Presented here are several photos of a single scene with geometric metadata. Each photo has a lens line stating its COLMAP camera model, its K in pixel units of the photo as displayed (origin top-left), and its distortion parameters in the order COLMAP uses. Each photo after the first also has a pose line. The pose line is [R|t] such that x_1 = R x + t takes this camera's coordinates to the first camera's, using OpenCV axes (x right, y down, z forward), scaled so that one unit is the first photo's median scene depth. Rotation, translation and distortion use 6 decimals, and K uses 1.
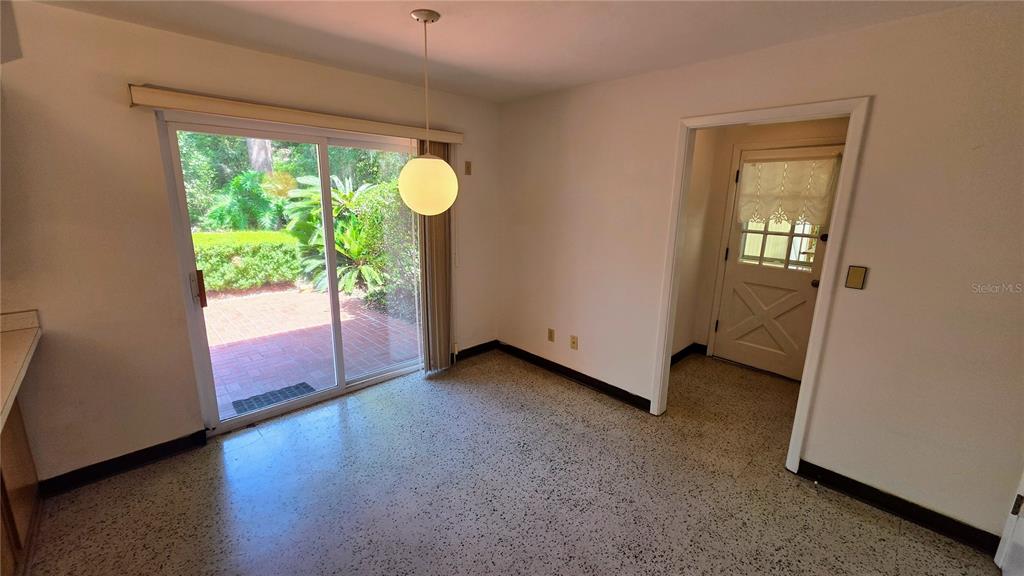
lens RADIAL K [[406.6, 0, 510.8], [0, 406.6, 285.1], [0, 0, 1]] dist [0.005569, -0.000613]
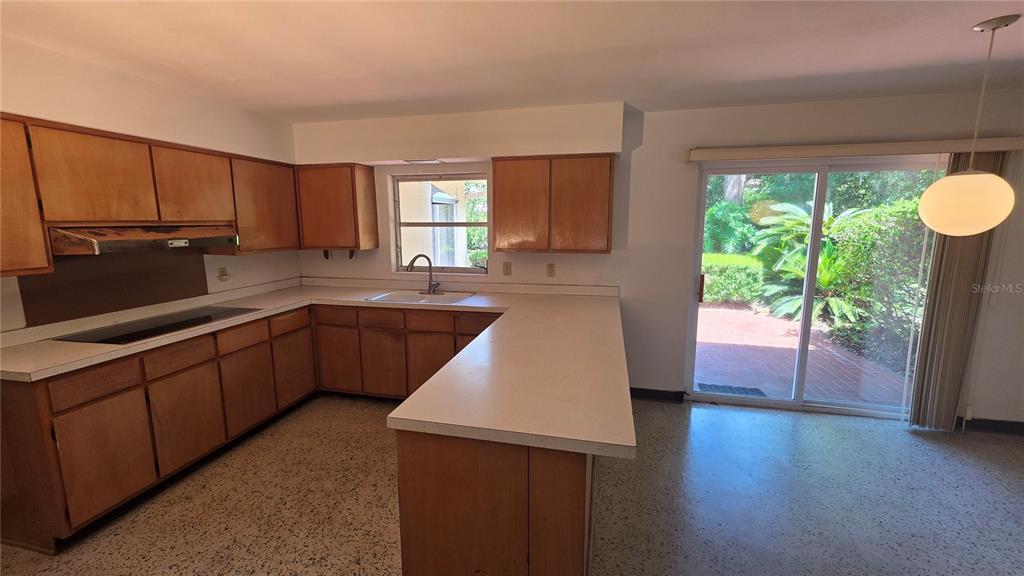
lens RADIAL K [[406.6, 0, 512.3], [0, 406.6, 282.9], [0, 0, 1]] dist [0.005569, -0.000613]
pose [[0.535541, 0.110109, -0.837300, 0.026835], [-0.172728, 0.984786, 0.019026, 0.053357], [0.826656, 0.134436, 0.546412, -0.191559]]
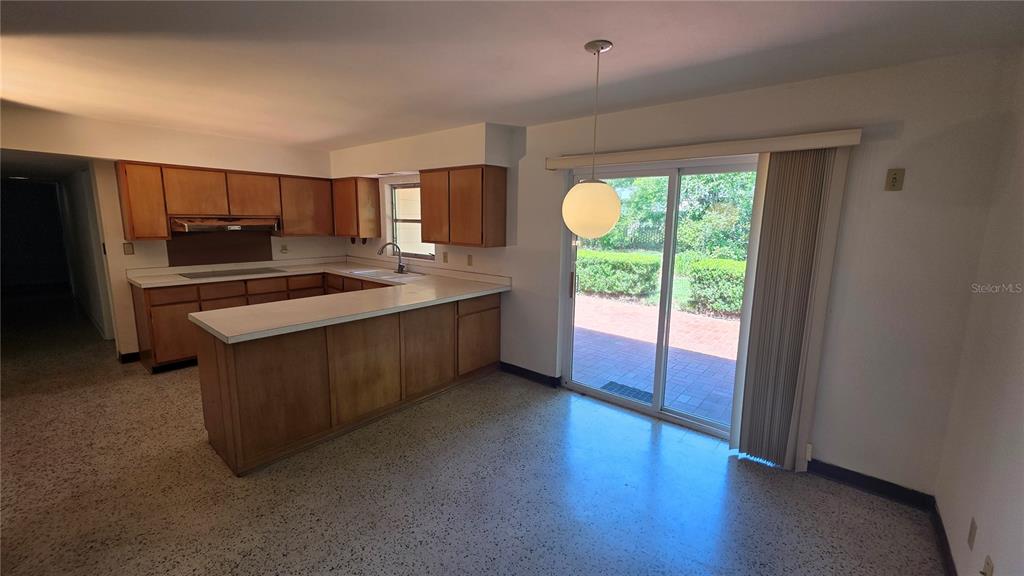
lens RADIAL K [[406.6, 0, 512.6], [0, 406.6, 285.0], [0, 0, 1]] dist [0.005569, -0.000613]
pose [[0.104325, 0.146206, -0.983738, 0.478862], [-0.231087, 0.965627, 0.119007, -0.083217], [0.967324, 0.214914, 0.134525, 0.428199]]
